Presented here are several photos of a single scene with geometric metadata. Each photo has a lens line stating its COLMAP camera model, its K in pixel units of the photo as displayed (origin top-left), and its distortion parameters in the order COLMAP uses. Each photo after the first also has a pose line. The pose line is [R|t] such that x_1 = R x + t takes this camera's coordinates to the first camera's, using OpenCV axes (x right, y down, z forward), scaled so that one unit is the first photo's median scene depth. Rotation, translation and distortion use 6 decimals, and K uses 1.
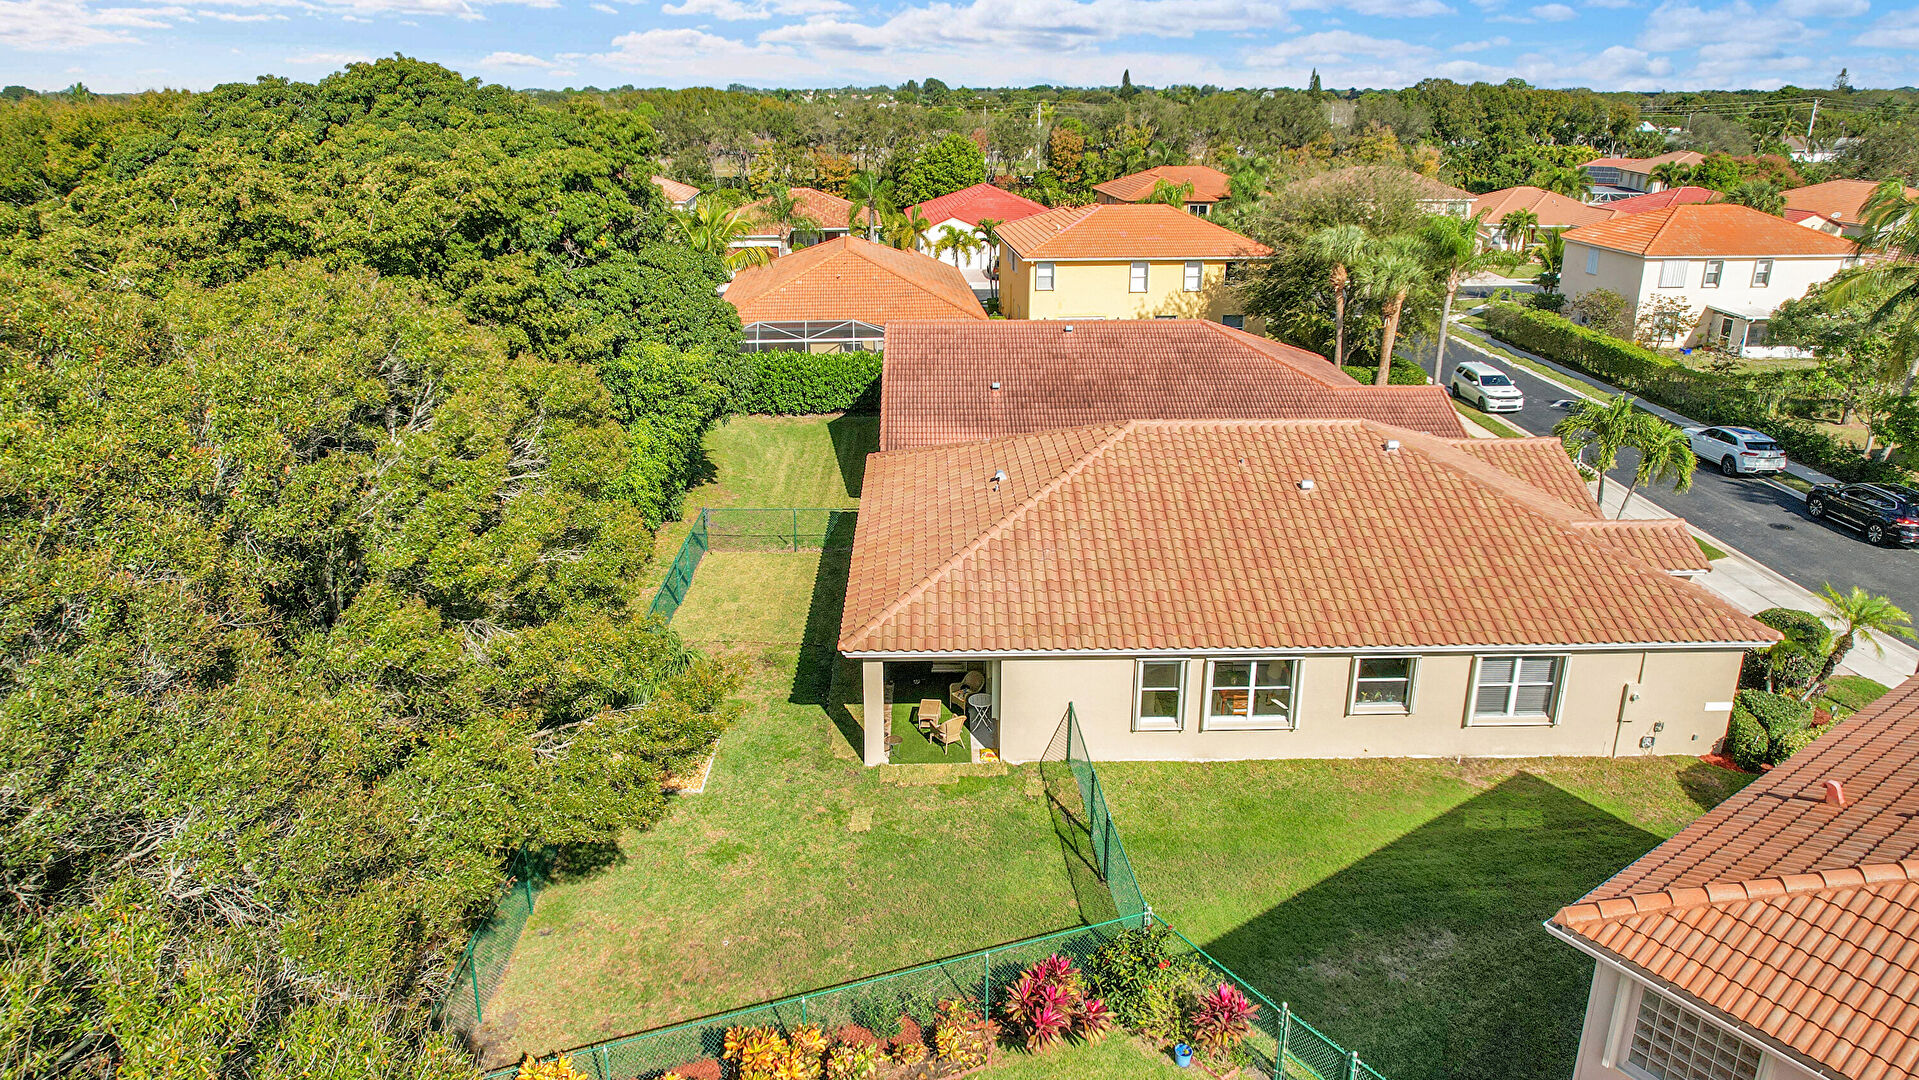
lens RADIAL K [[1252.0, 0, 968.6], [0, 1252.0, 489.8], [0, 0, 1]] dist [-0.045680, 0.029129]
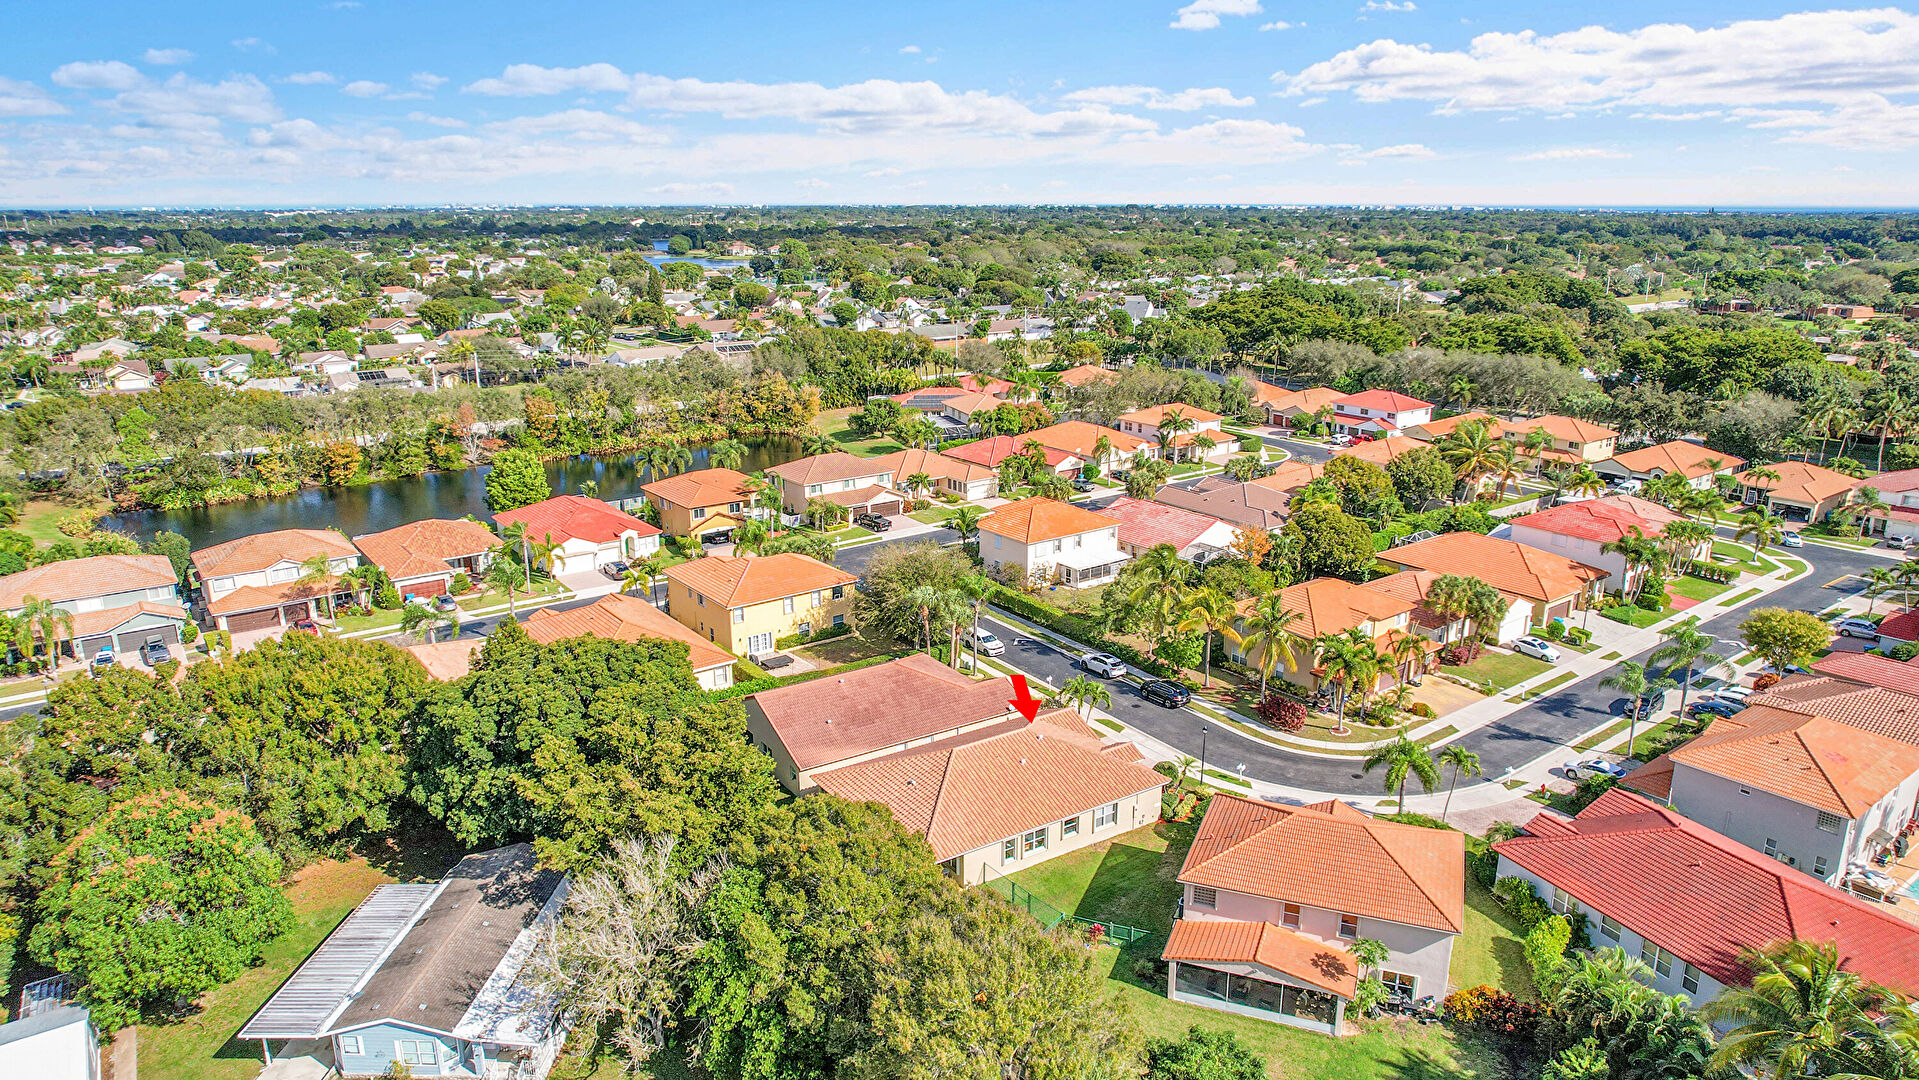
lens RADIAL K [[1252.0, 0, 968.6], [0, 1252.0, 489.8], [0, 0, 1]] dist [-0.045680, 0.029129]
pose [[0.840540, -0.126154, 0.526857, -0.647859], [0.163342, 0.986267, -0.024436, -0.291924], [-0.516539, 0.106597, 0.849603, -0.723605]]
